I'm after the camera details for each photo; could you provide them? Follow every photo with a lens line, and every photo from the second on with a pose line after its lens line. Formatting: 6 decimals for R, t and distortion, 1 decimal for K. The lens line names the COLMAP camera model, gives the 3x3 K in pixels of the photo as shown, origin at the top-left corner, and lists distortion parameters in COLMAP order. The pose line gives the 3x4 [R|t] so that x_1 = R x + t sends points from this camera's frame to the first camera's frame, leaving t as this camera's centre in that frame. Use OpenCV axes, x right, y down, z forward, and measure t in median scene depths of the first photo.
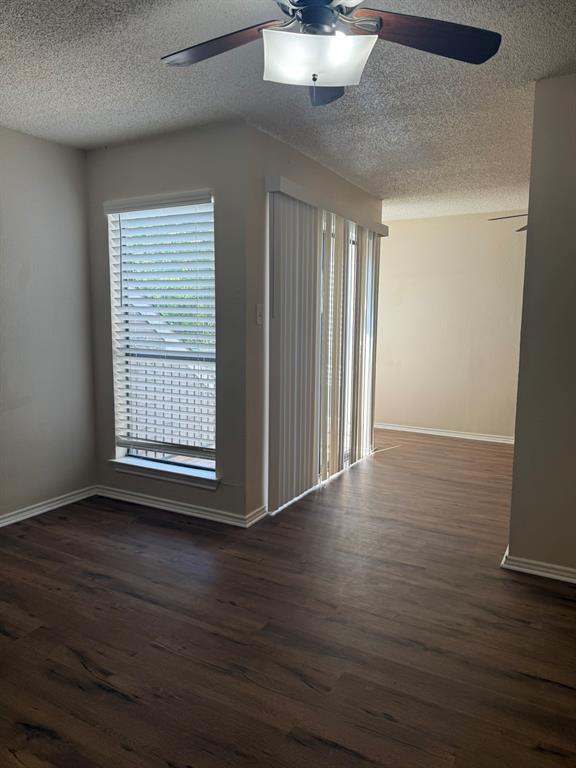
lens RADIAL K [[541.0, 0, 287.7], [0, 541.0, 384.7], [0, 0, 1]] dist [0.050269, -0.061378]
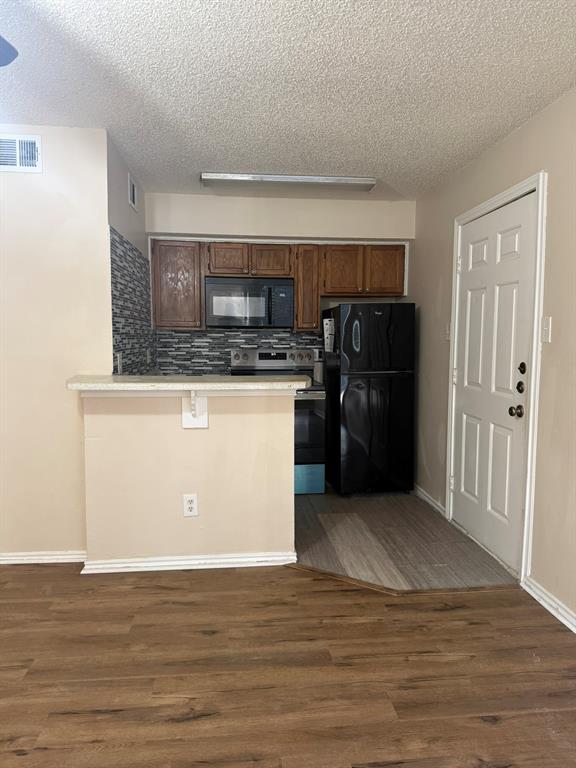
lens RADIAL K [[541.0, 0, 285.1], [0, 541.0, 381.8], [0, 0, 1]] dist [0.050269, -0.061378]
pose [[-0.823924, 0.034443, -0.565653, -0.011540], [-0.081429, 0.980598, 0.178319, -0.119012], [0.560820, 0.192982, -0.805133, 0.992840]]
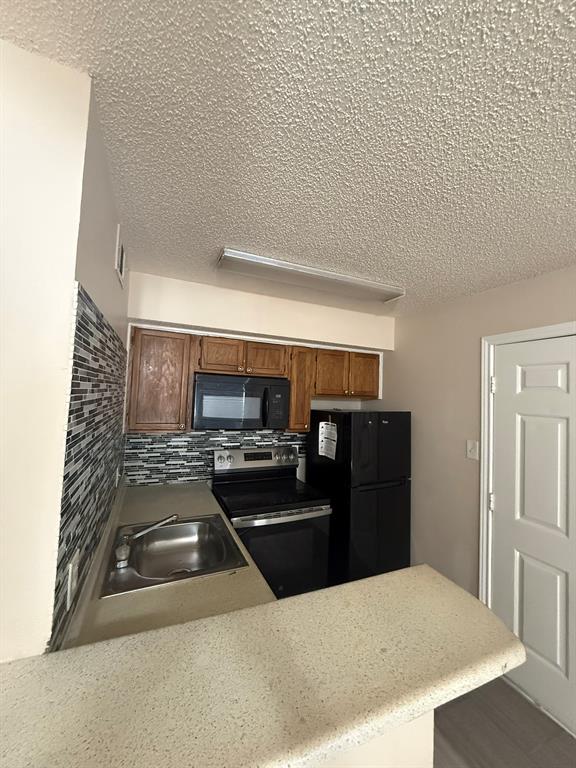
lens RADIAL K [[307.1, 0, 288.2], [0, 307.1, 379.8], [0, 0, 1]] dist [-0.001572, 0.000705]
pose [[-0.606500, -0.071236, -0.791886, -0.221250], [-0.141726, 0.989714, 0.019515, -0.147201], [0.782350, 0.124067, -0.610357, 0.287346]]
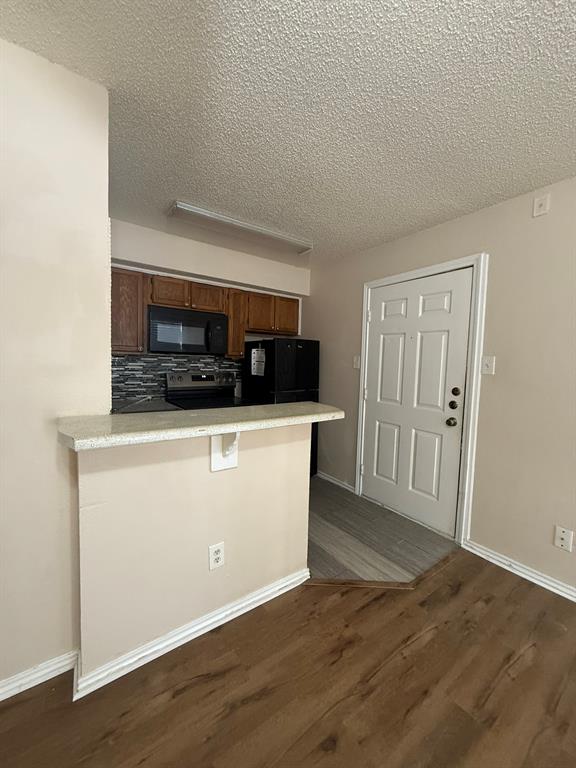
lens RADIAL K [[307.1, 0, 288.4], [0, 307.1, 380.9], [0, 0, 1]] dist [-0.001572, 0.000705]
pose [[-0.426952, 0.036495, -0.903537, -0.031070], [-0.141906, 0.984101, 0.106804, -0.058374], [0.893070, 0.173817, -0.414985, 0.430990]]
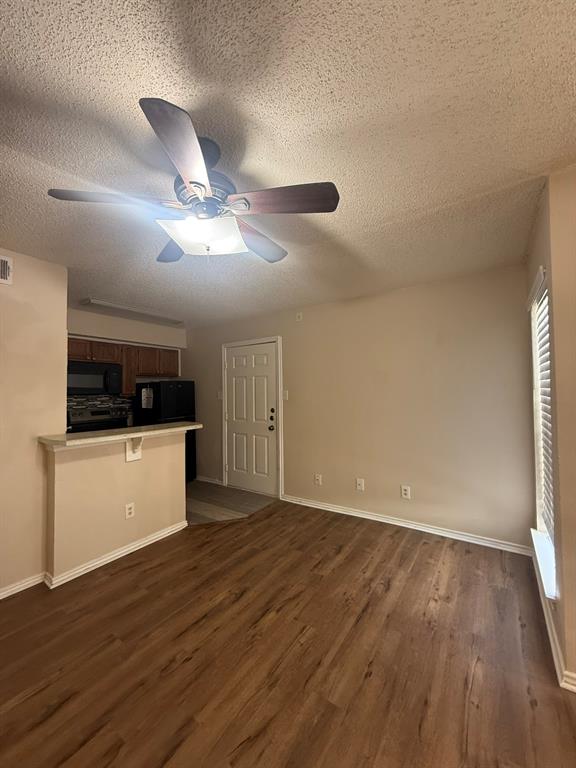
lens RADIAL K [[307.1, 0, 288.6], [0, 307.1, 382.2], [0, 0, 1]] dist [-0.001572, 0.000705]
pose [[-0.085398, -0.034274, -0.995757, 0.409985], [-0.110063, 0.993616, -0.024761, -0.104184], [0.990249, 0.107481, -0.088625, 0.650196]]
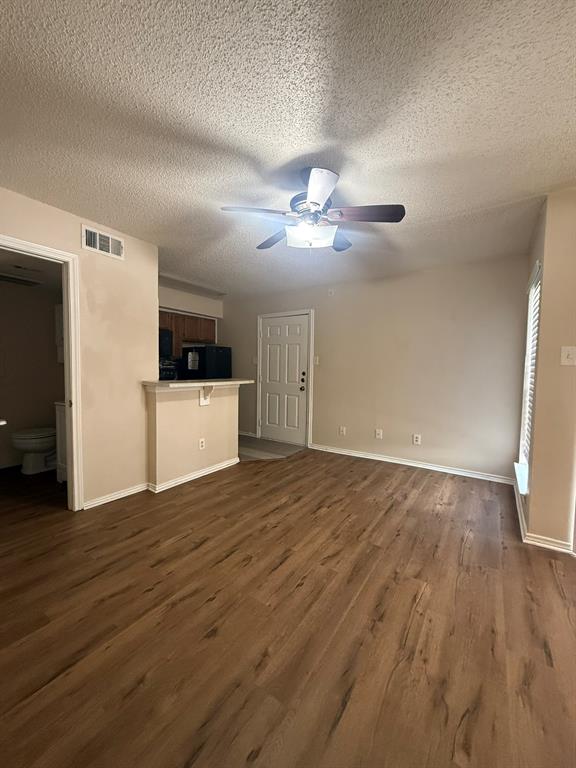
lens RADIAL K [[307.1, 0, 288.1], [0, 307.1, 383.1], [0, 0, 1]] dist [-0.001572, 0.000705]
pose [[-0.083131, 0.042934, -0.995613, 0.630452], [-0.138451, 0.988885, 0.054204, -0.037529], [0.986874, 0.142349, -0.076263, 0.530895]]
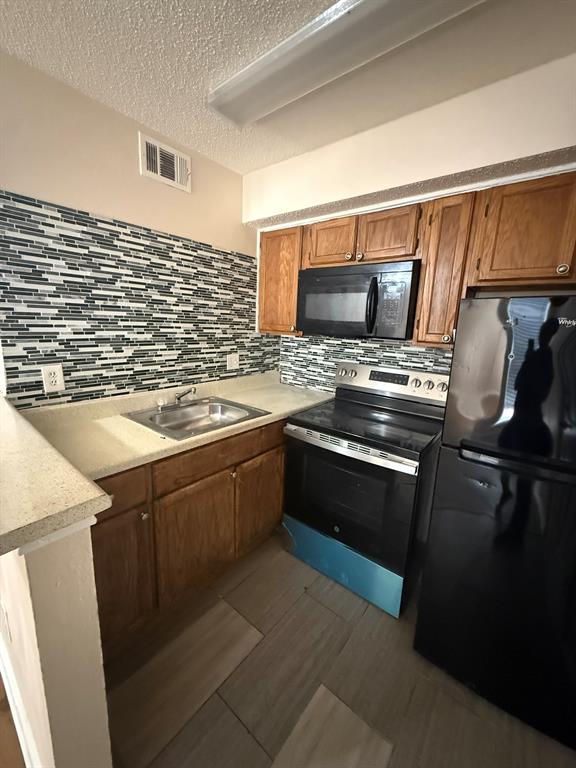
lens RADIAL K [[307.1, 0, 285.5], [0, 307.1, 381.3], [0, 0, 1]] dist [-0.001572, 0.000705]
pose [[-0.983295, -0.086189, 0.160317, -0.732773], [-0.032769, 0.950216, 0.309865, -0.094215], [-0.179043, 0.299435, -0.937167, 0.364075]]
